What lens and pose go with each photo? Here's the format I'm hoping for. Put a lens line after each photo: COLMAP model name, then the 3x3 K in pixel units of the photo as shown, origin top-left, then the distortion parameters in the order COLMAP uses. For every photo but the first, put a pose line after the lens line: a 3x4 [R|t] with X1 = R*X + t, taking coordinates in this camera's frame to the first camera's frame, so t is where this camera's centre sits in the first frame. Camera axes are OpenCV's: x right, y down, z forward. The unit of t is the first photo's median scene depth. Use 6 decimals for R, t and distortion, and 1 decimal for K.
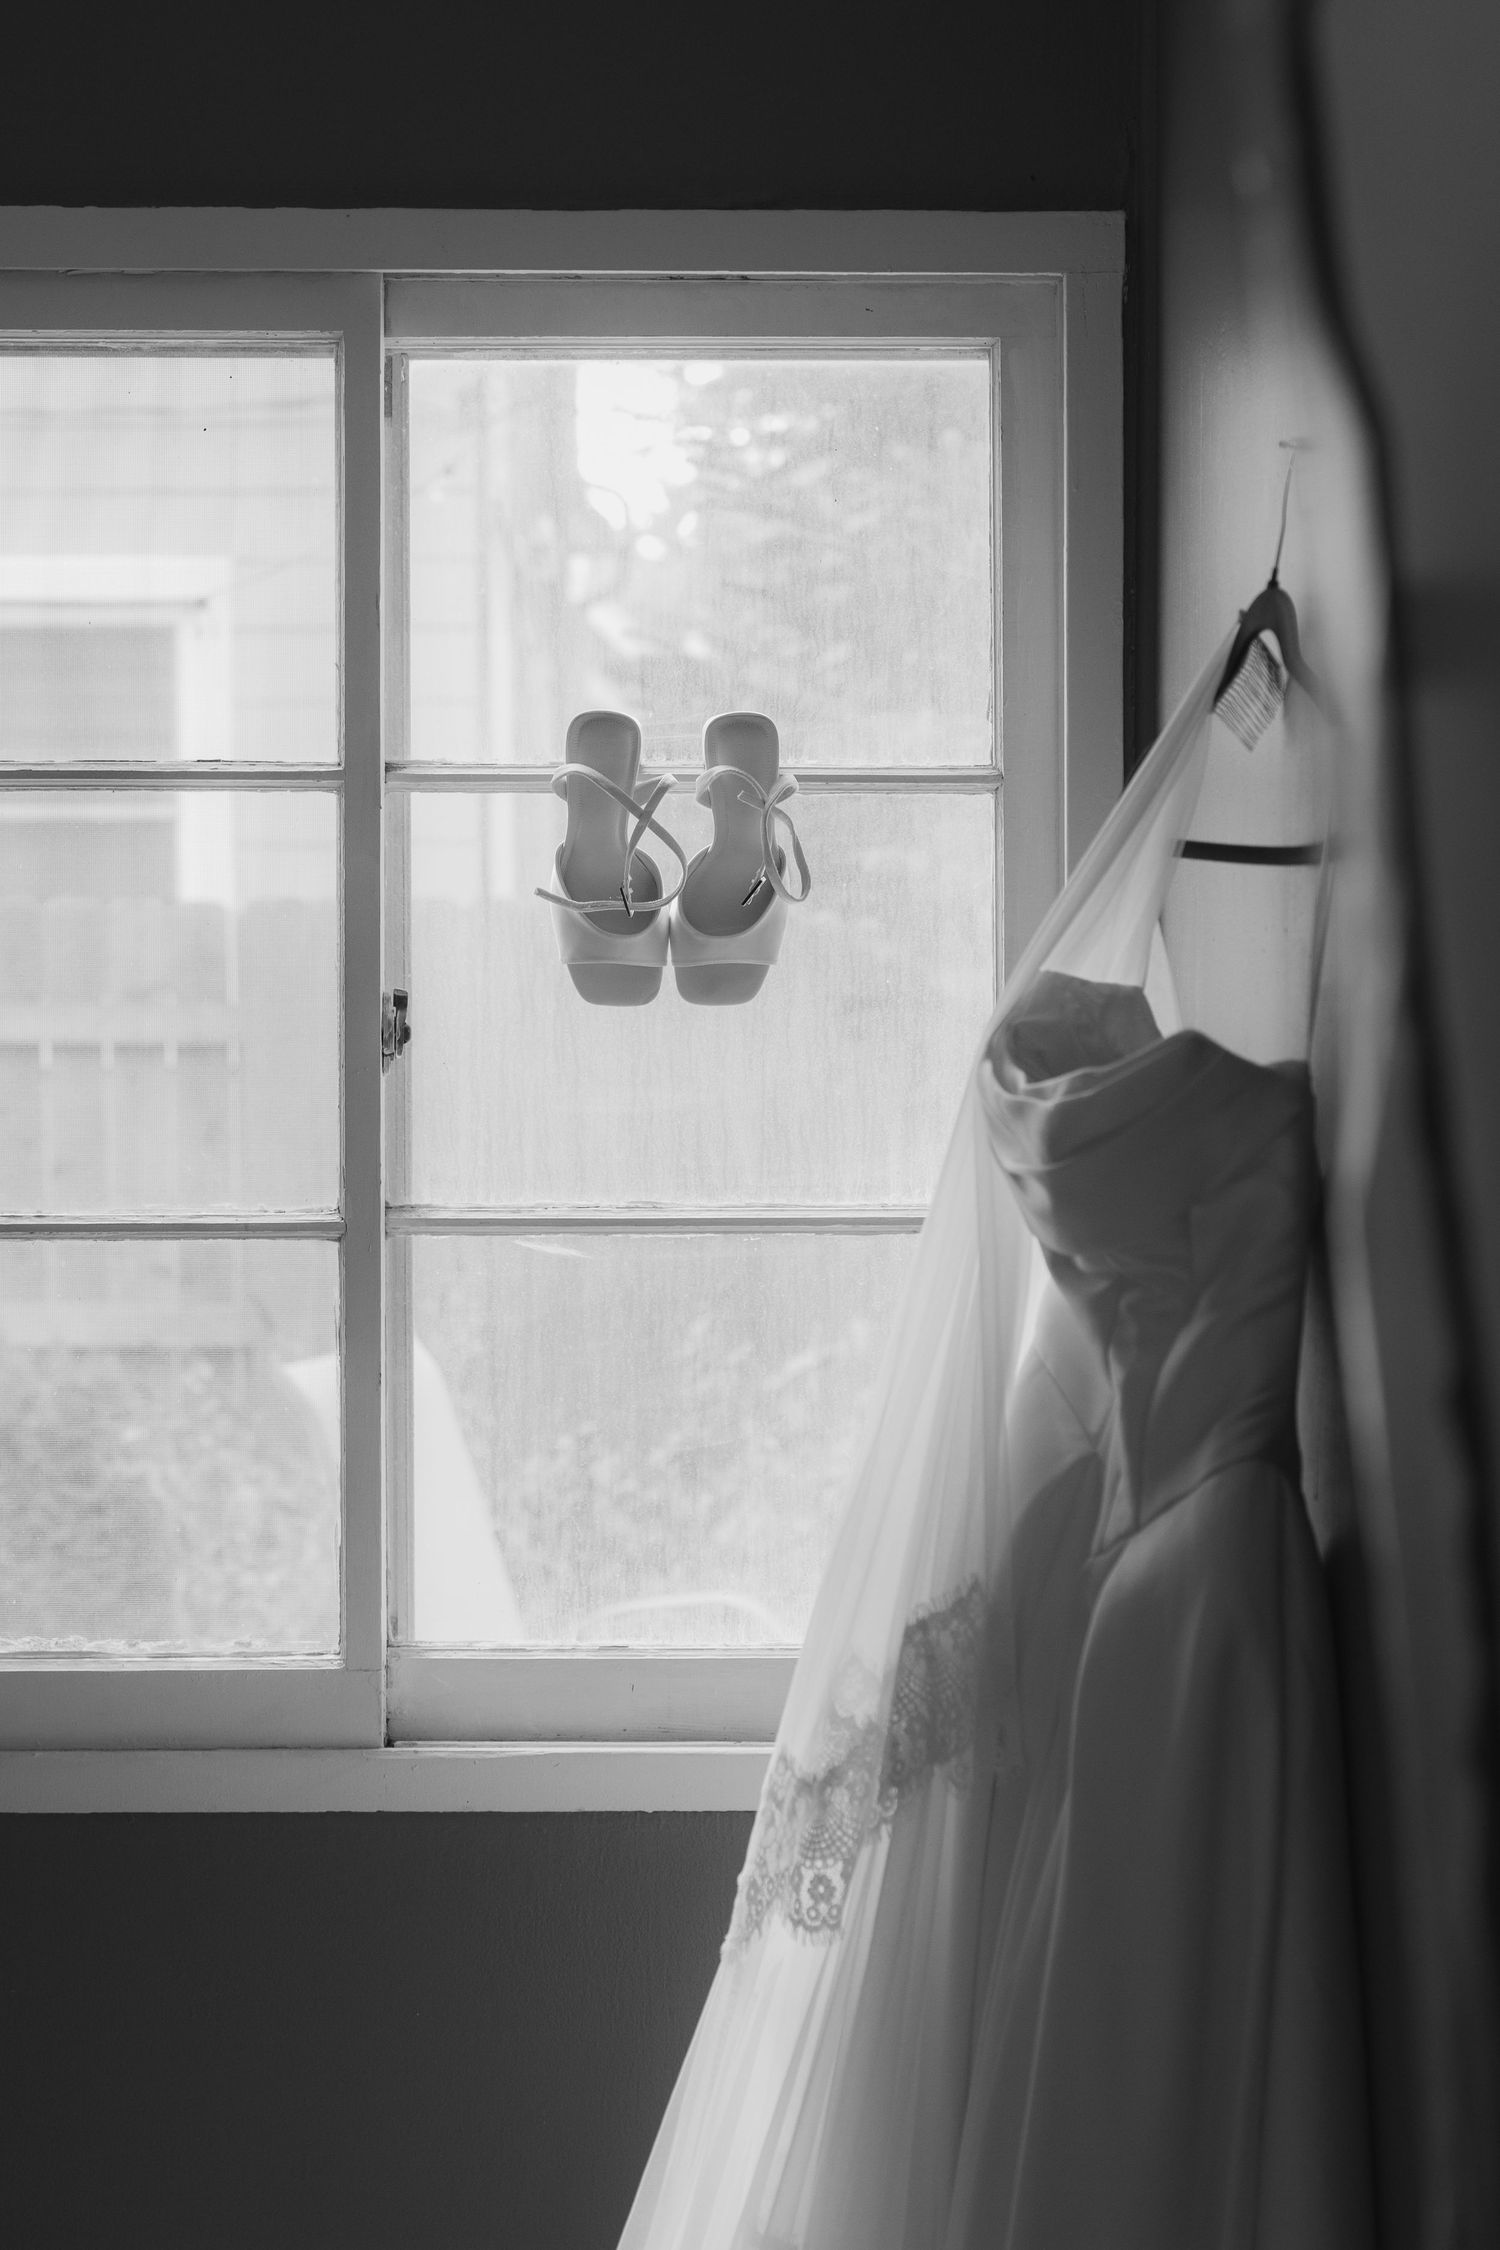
lens RADIAL K [[3497.8, 0, 750.0], [0, 3497.8, 1125.0], [0, 0, 1]] dist [-0.013711, -0.047407]
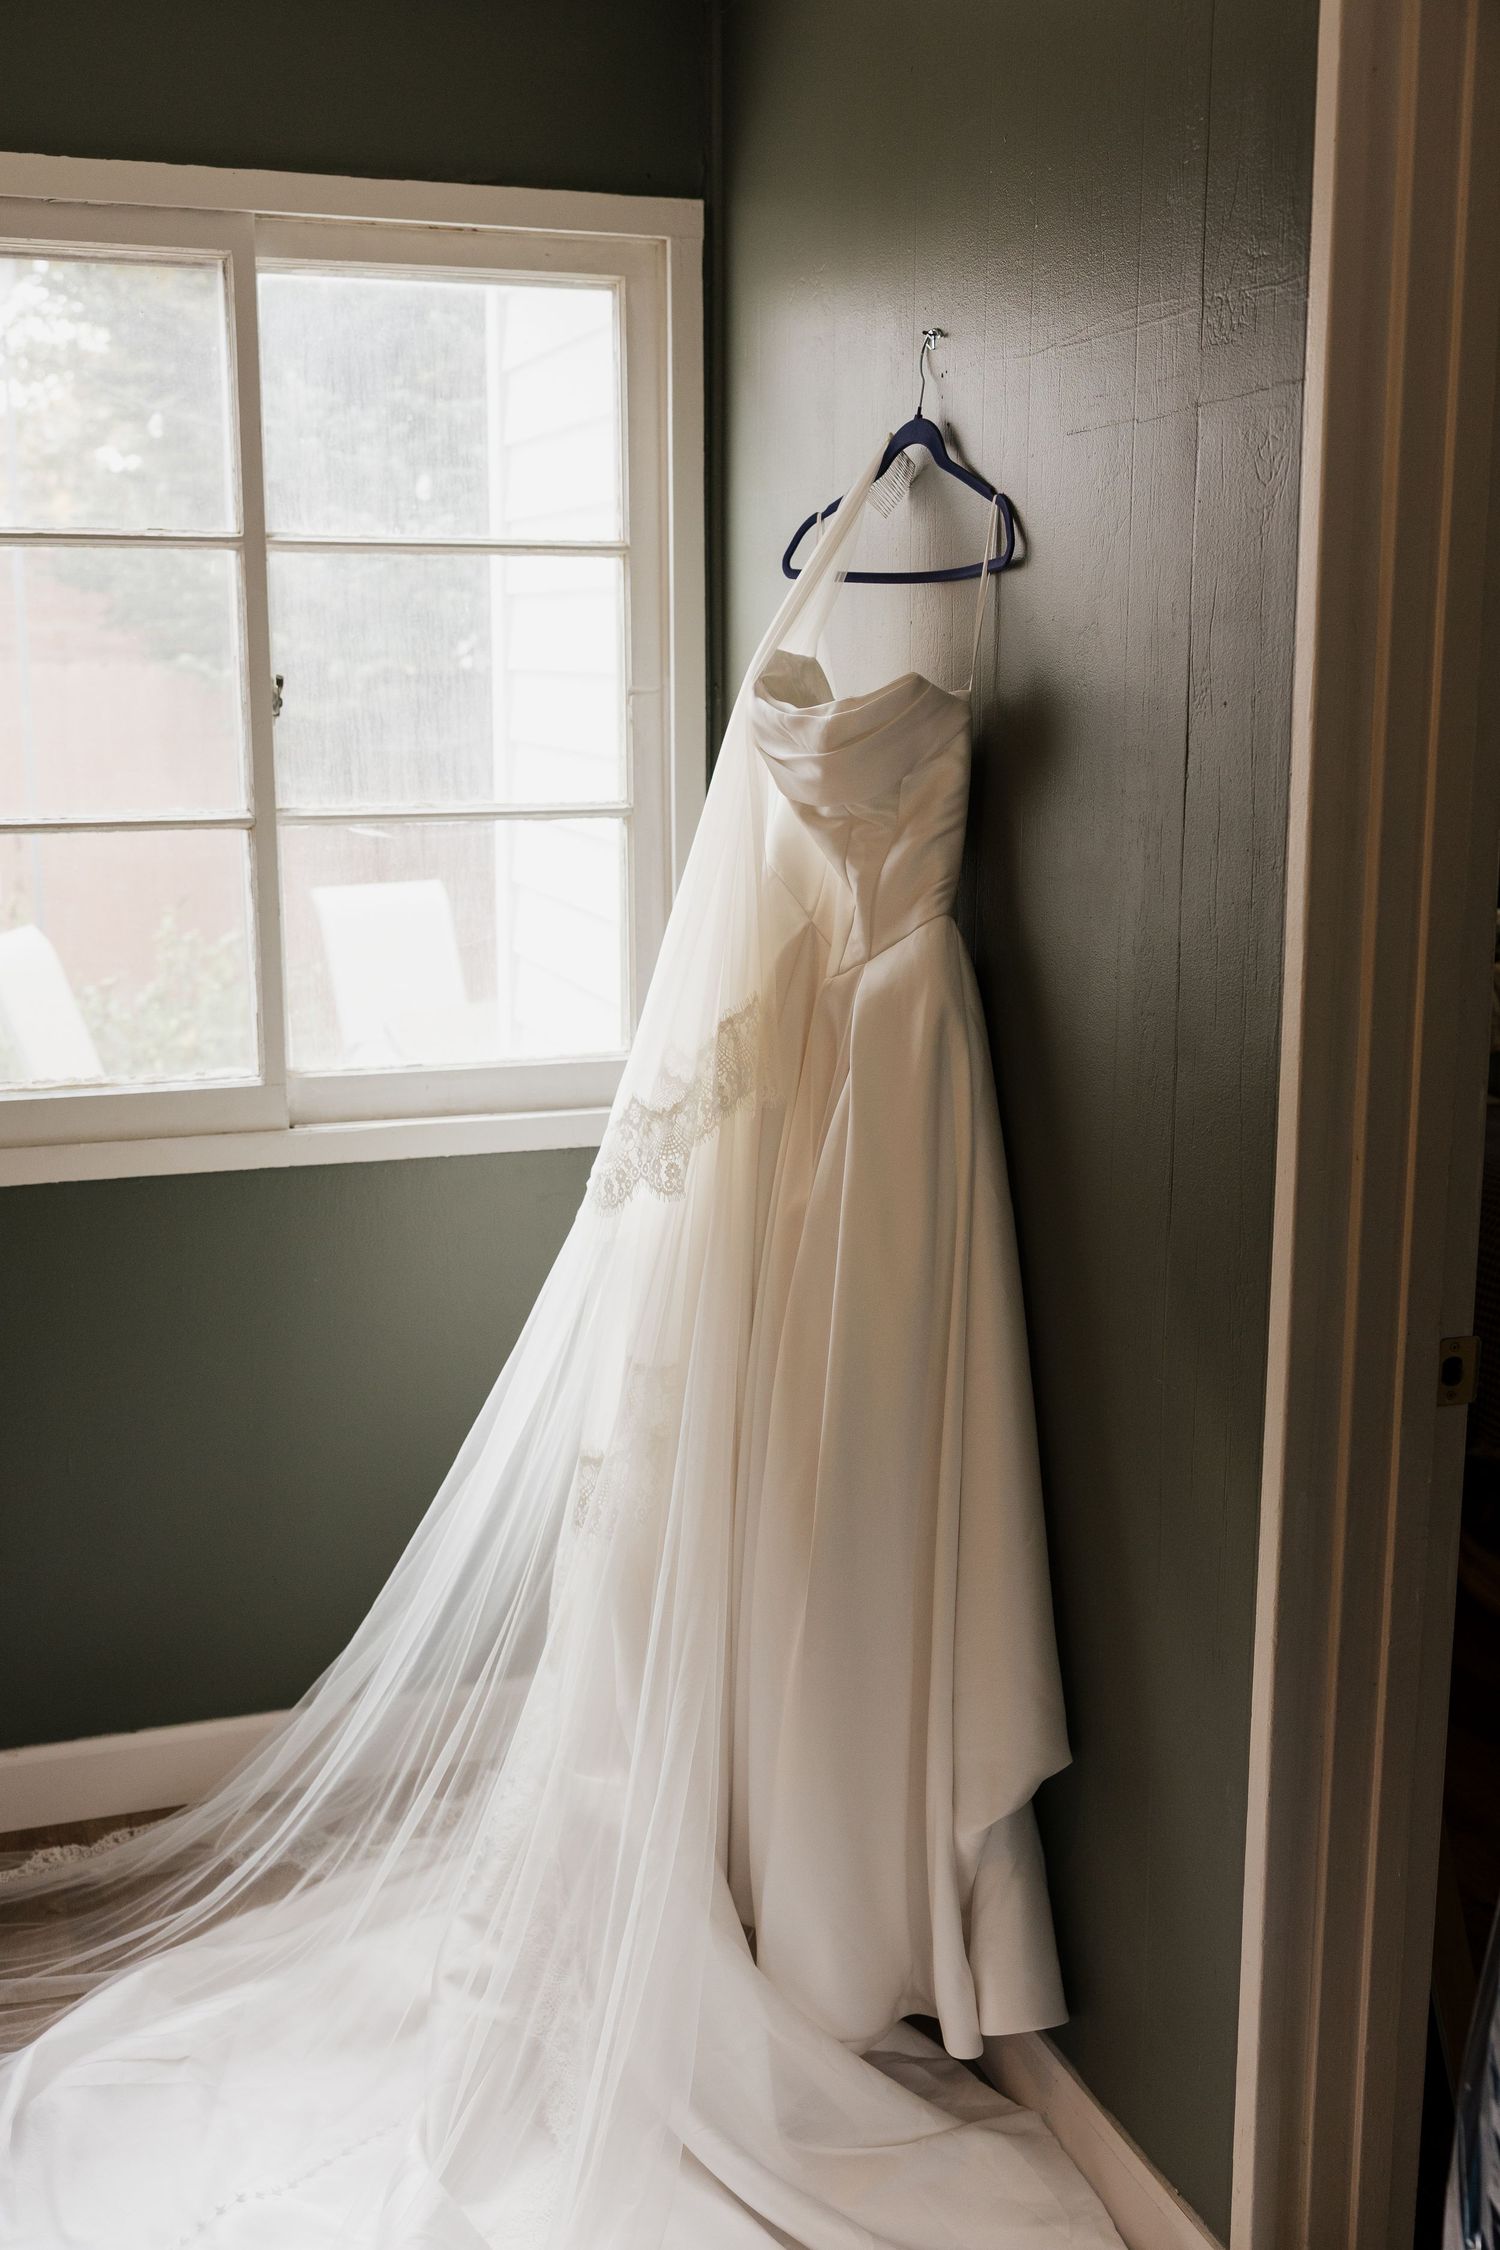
lens RADIAL K [[1973.3, 0, 750.0], [0, 1973.3, 1125.0], [0, 0, 1]] dist [-0.007145, -0.013865]
pose [[0.962222, -0.062175, 0.265070, -0.151968], [0.017486, 0.985679, 0.167725, 0.019211], [-0.271703, -0.156754, 0.949529, 0.023072]]
